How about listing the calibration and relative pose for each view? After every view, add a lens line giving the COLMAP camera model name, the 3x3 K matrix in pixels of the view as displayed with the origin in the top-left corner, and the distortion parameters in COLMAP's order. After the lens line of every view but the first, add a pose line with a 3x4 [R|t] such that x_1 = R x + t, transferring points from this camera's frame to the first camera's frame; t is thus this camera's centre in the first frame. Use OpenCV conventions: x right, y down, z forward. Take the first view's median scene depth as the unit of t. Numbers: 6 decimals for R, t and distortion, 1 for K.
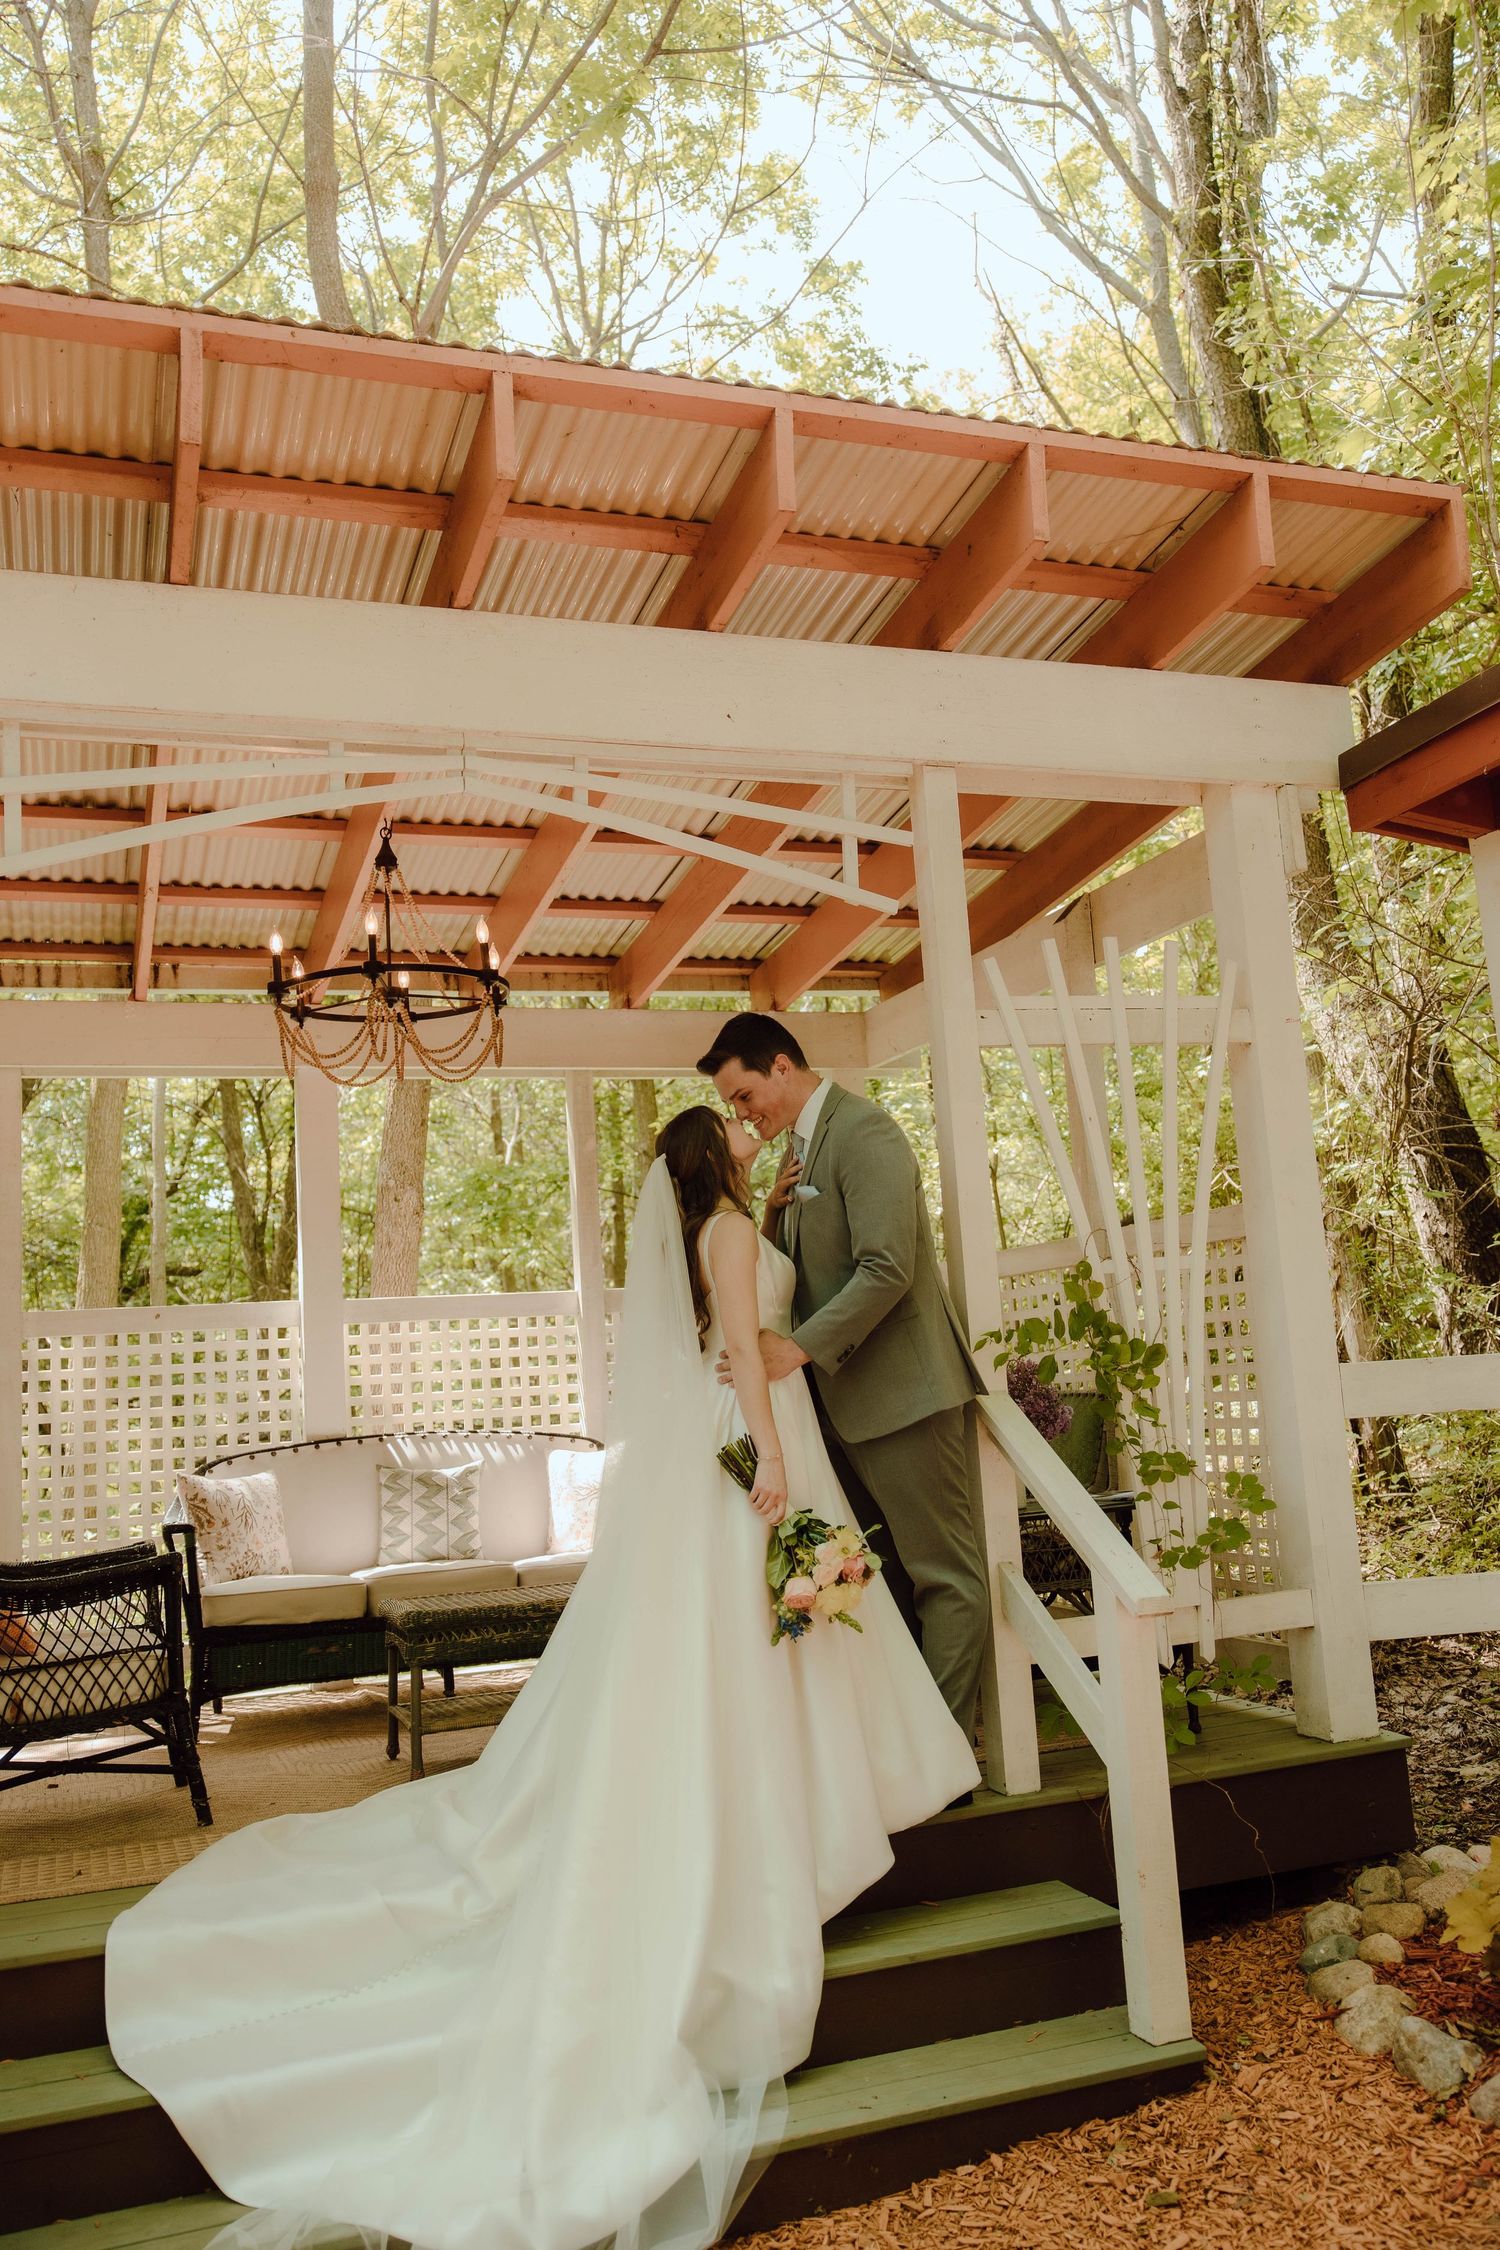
lens RADIAL K [[1769.5, 0, 750.0], [0, 1769.5, 1125.0], [0, 0, 1]] dist [-0.063463, 0.135709]
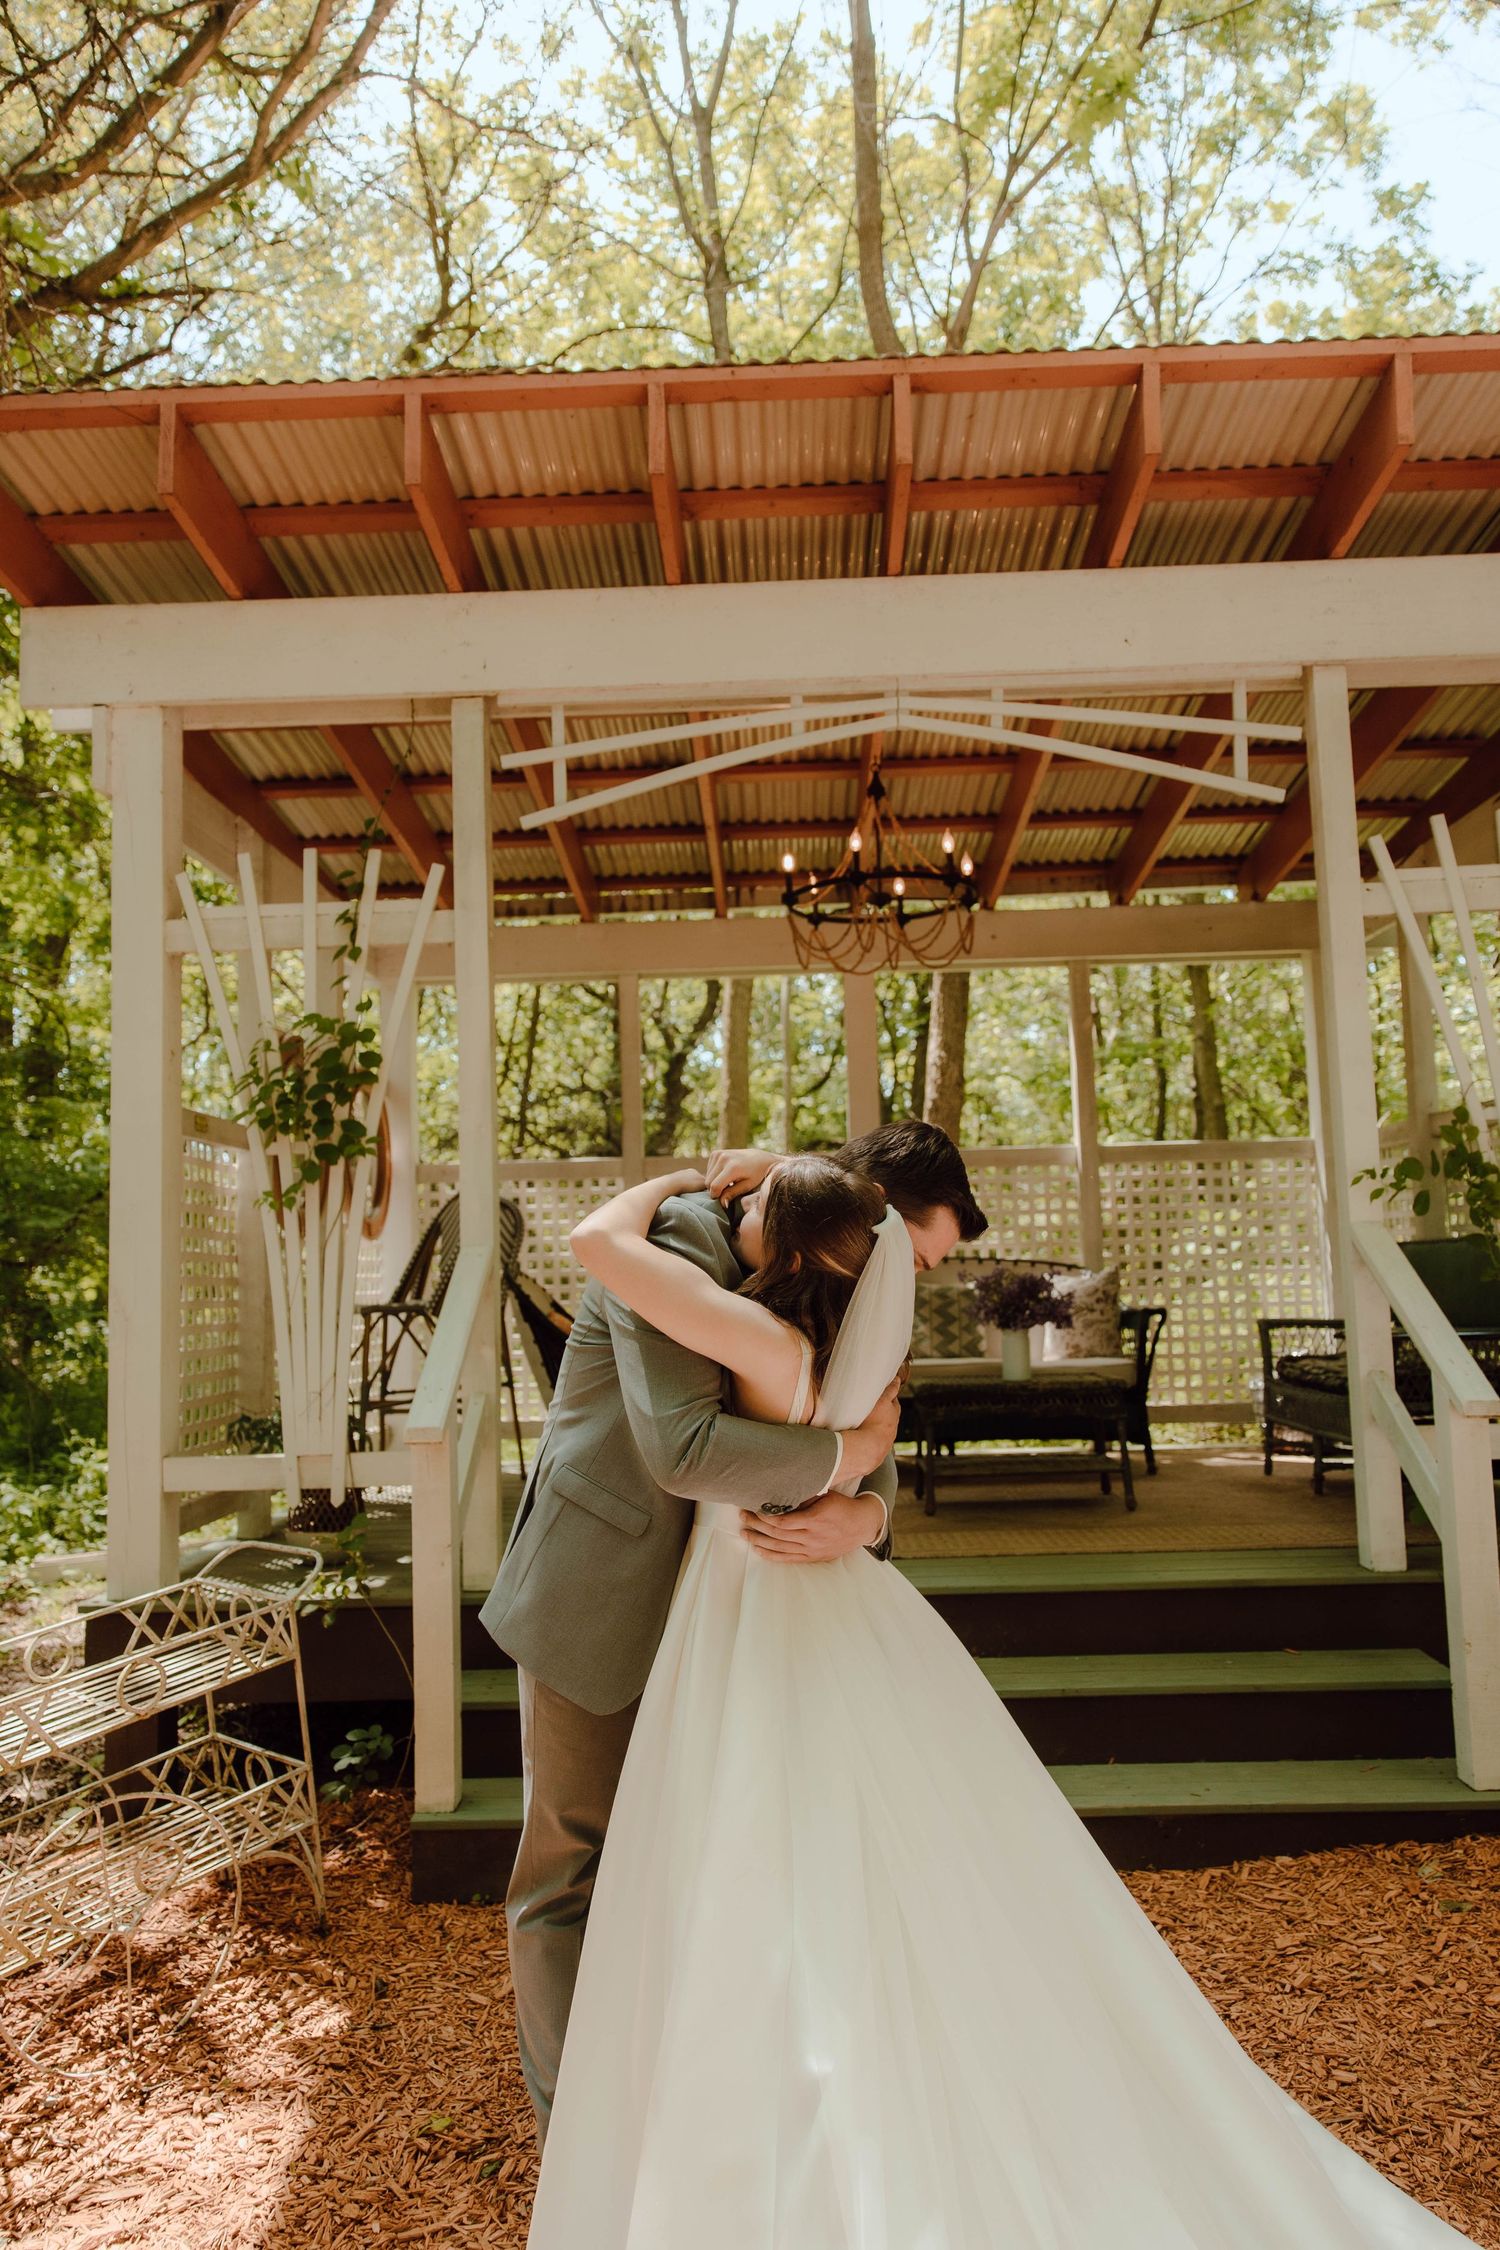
lens RADIAL K [[1512.3, 0, 790.4], [0, 1512.3, 1122.2], [0, 0, 1]] dist [0.000587, -0.002888]
pose [[0.934683, 0.000247, -0.355482, 0.123289], [0.022277, 0.997994, 0.059267, 0.019519], [0.354784, -0.063315, 0.932802, -0.028647]]
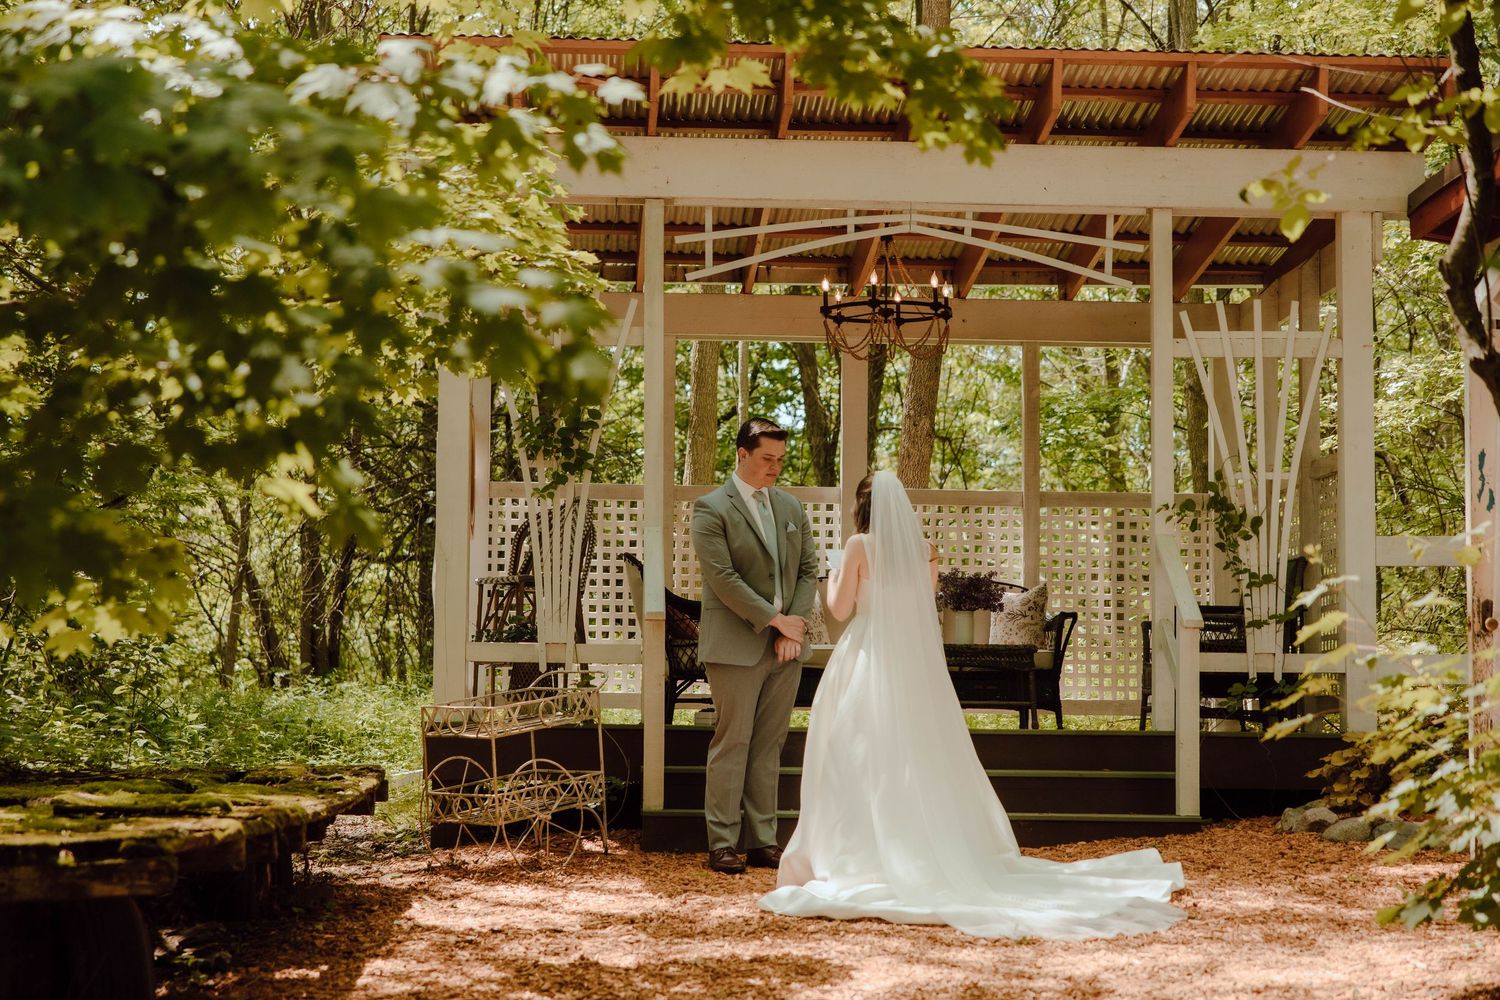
lens RADIAL K [[3000.6, 0, 750.3], [0, 3000.6, 564.3], [0, 0, 1]] dist [0.016068, 0.047405]
pose [[0.952740, 0.053748, -0.298994, 0.639455], [-0.027466, 0.995433, 0.091422, -0.100561], [0.302542, -0.078889, 0.949866, -2.126592]]
